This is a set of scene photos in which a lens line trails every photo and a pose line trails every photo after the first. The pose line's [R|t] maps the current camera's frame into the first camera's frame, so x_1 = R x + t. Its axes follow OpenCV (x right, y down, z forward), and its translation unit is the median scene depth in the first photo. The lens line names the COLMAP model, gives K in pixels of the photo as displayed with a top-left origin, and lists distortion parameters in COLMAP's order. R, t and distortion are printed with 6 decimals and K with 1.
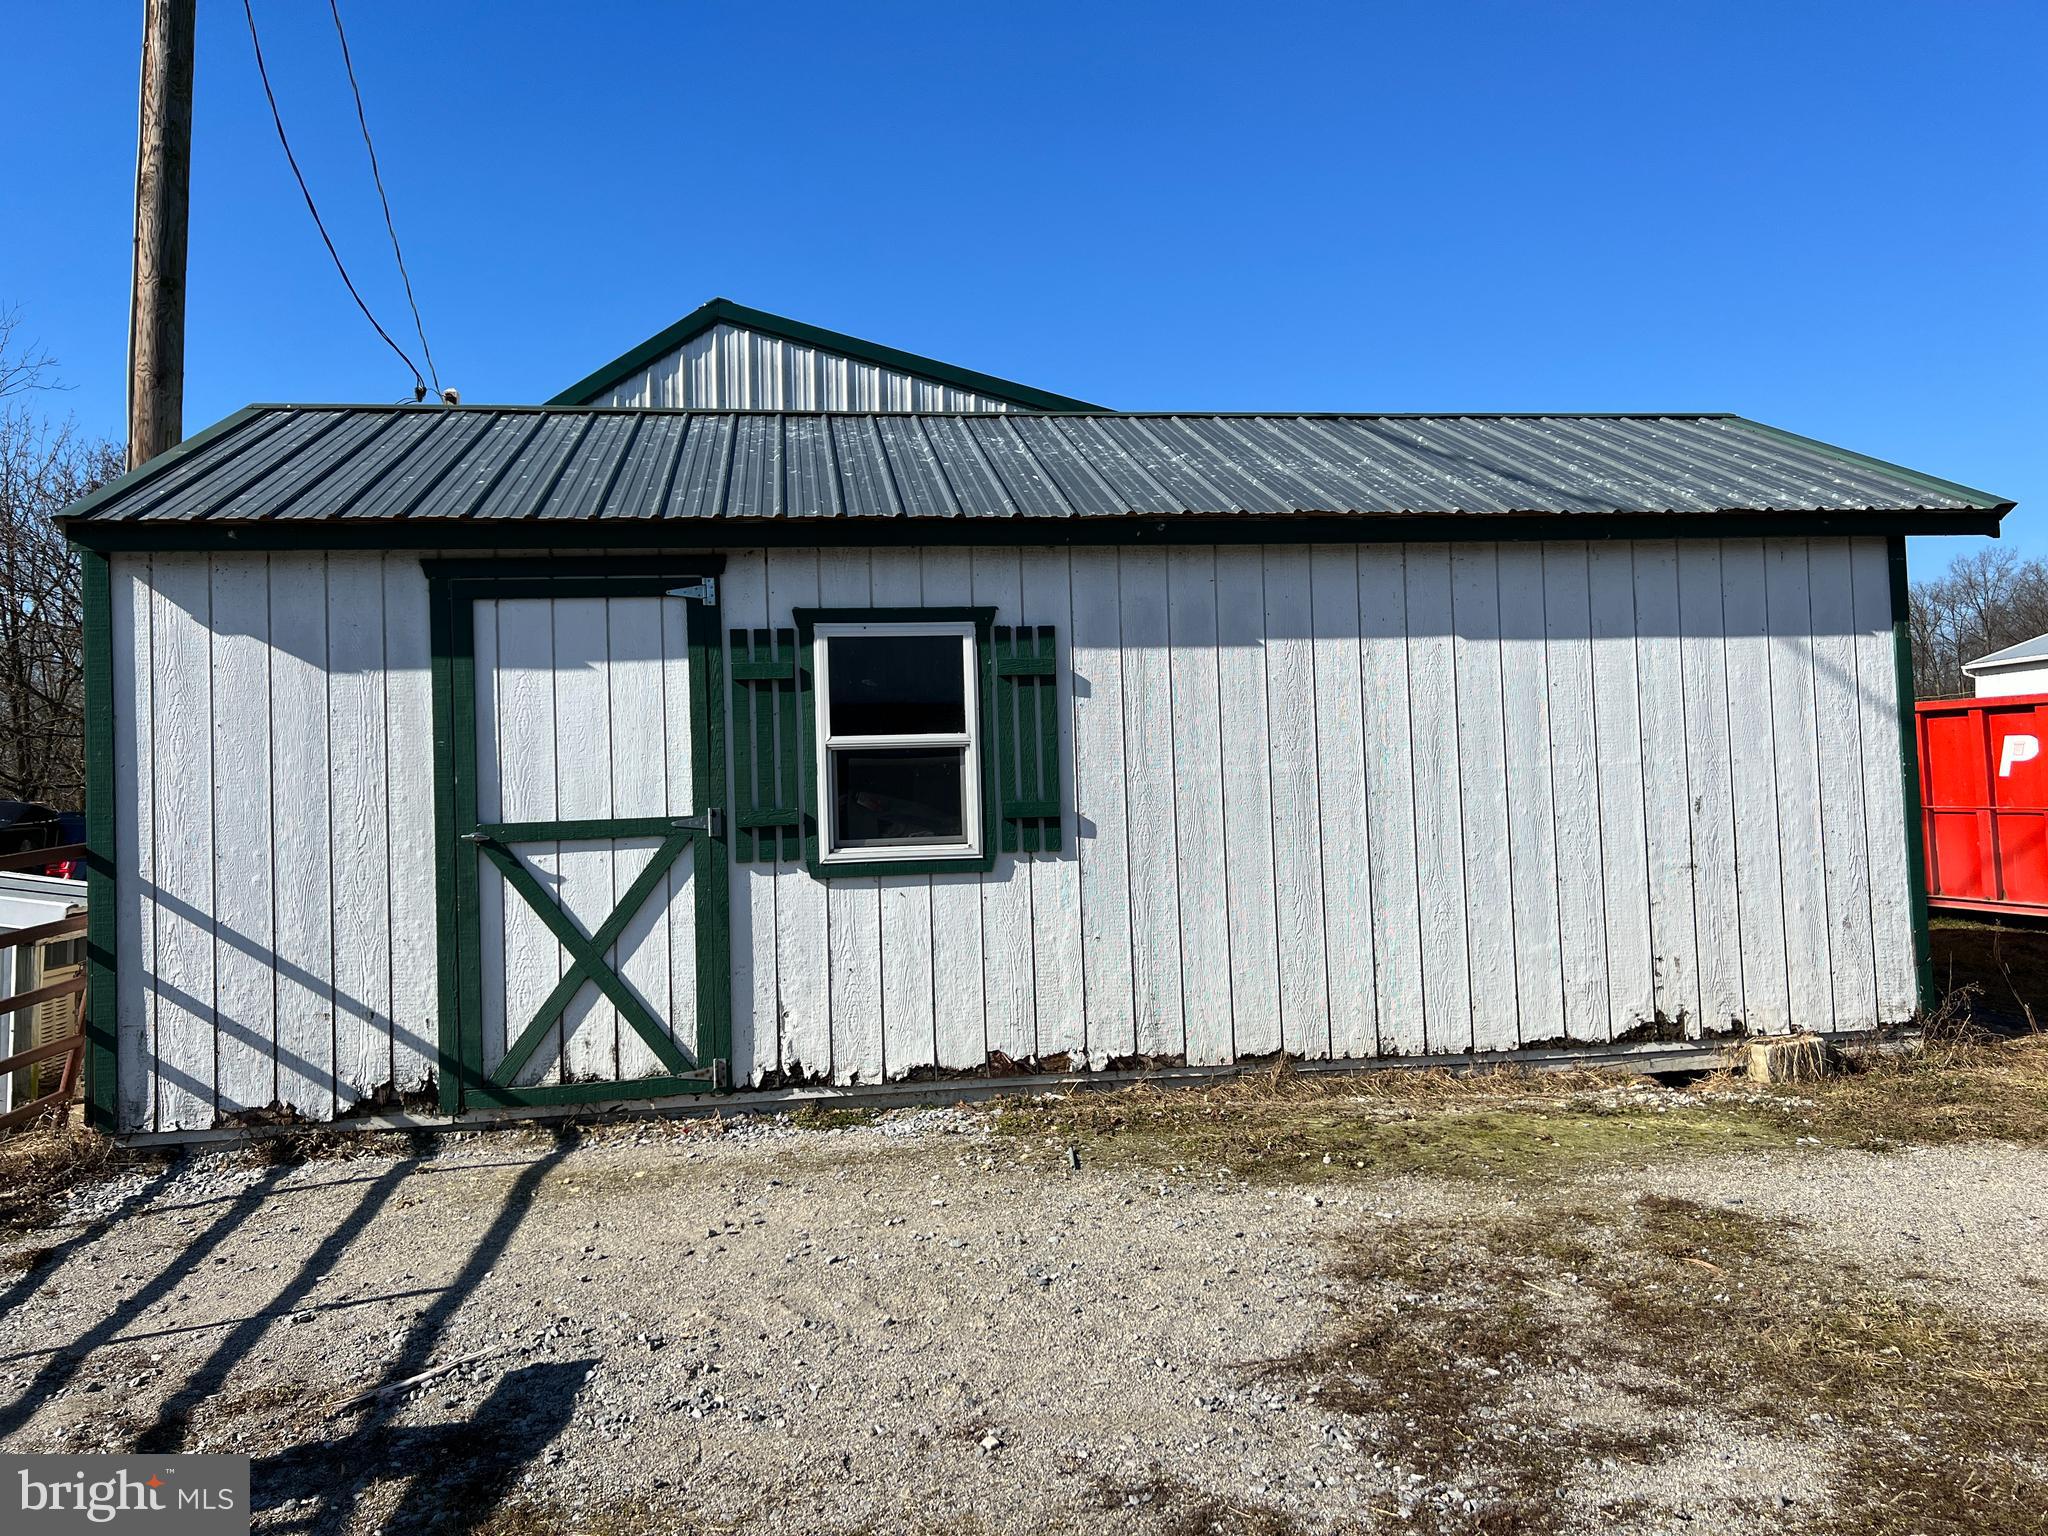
lens RADIAL K [[1566.5, 0, 1018.7], [0, 1566.5, 761.7], [0, 0, 1]] dist [0.079920, -0.081104]
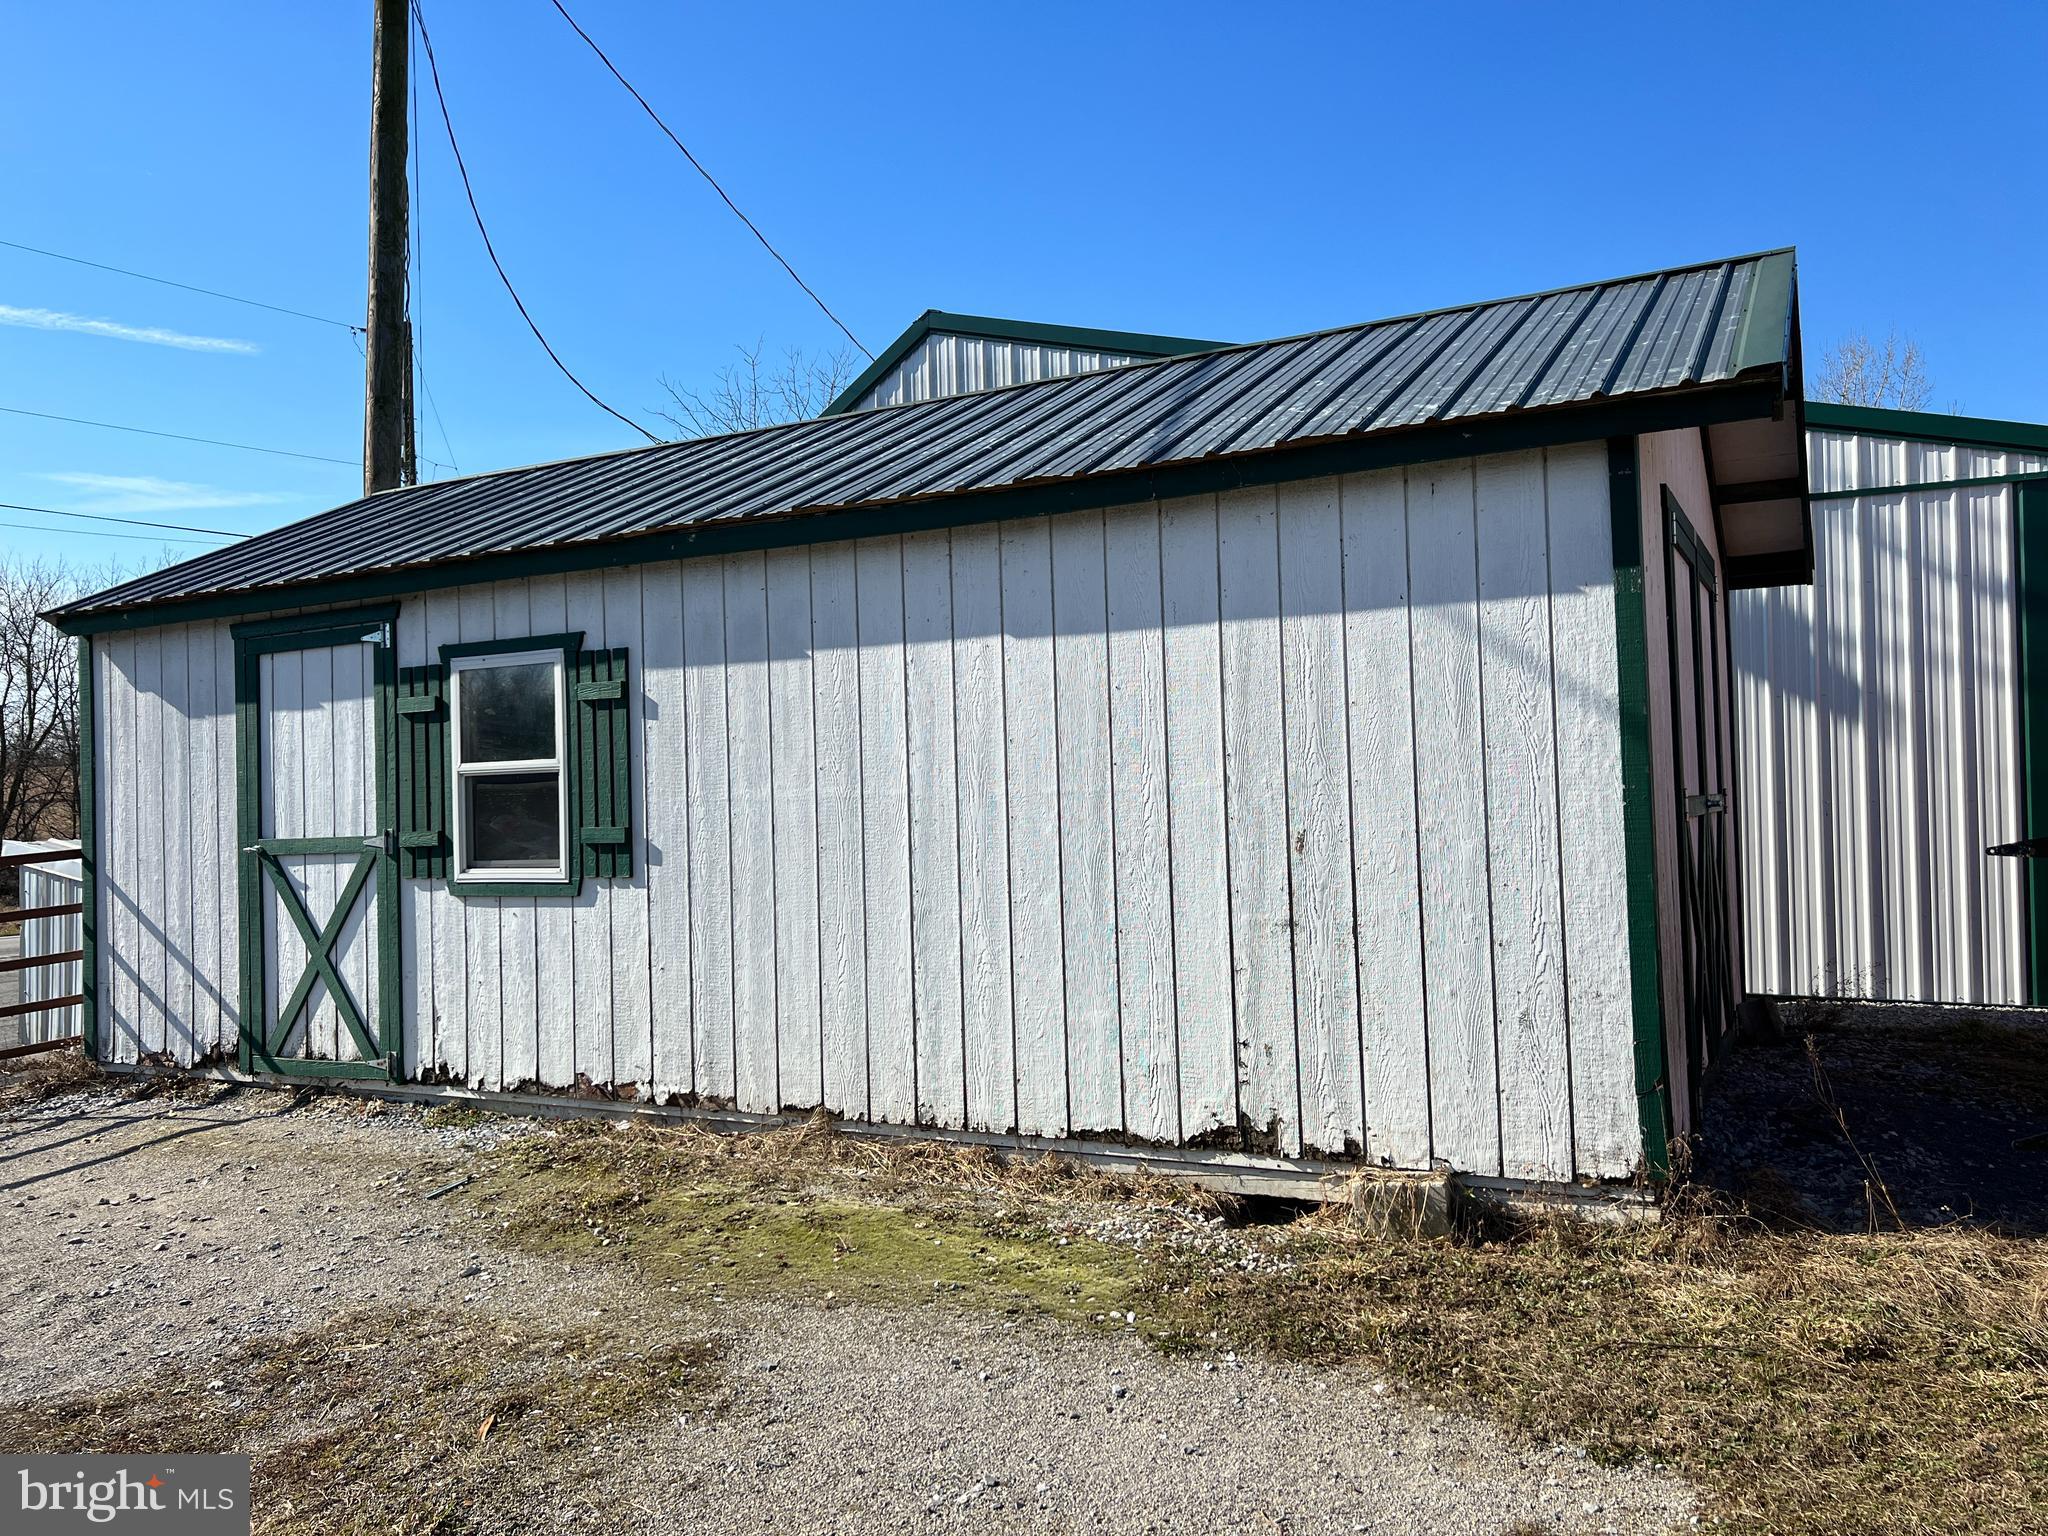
lens RADIAL K [[1566.5, 0, 1036.1], [0, 1566.5, 765.5], [0, 0, 1]] dist [0.079920, -0.081104]
pose [[0.798431, -0.004267, -0.602071, 0.821727], [0.022410, 0.999493, 0.022635, -0.029809], [0.601669, -0.031565, 0.798122, 0.362884]]
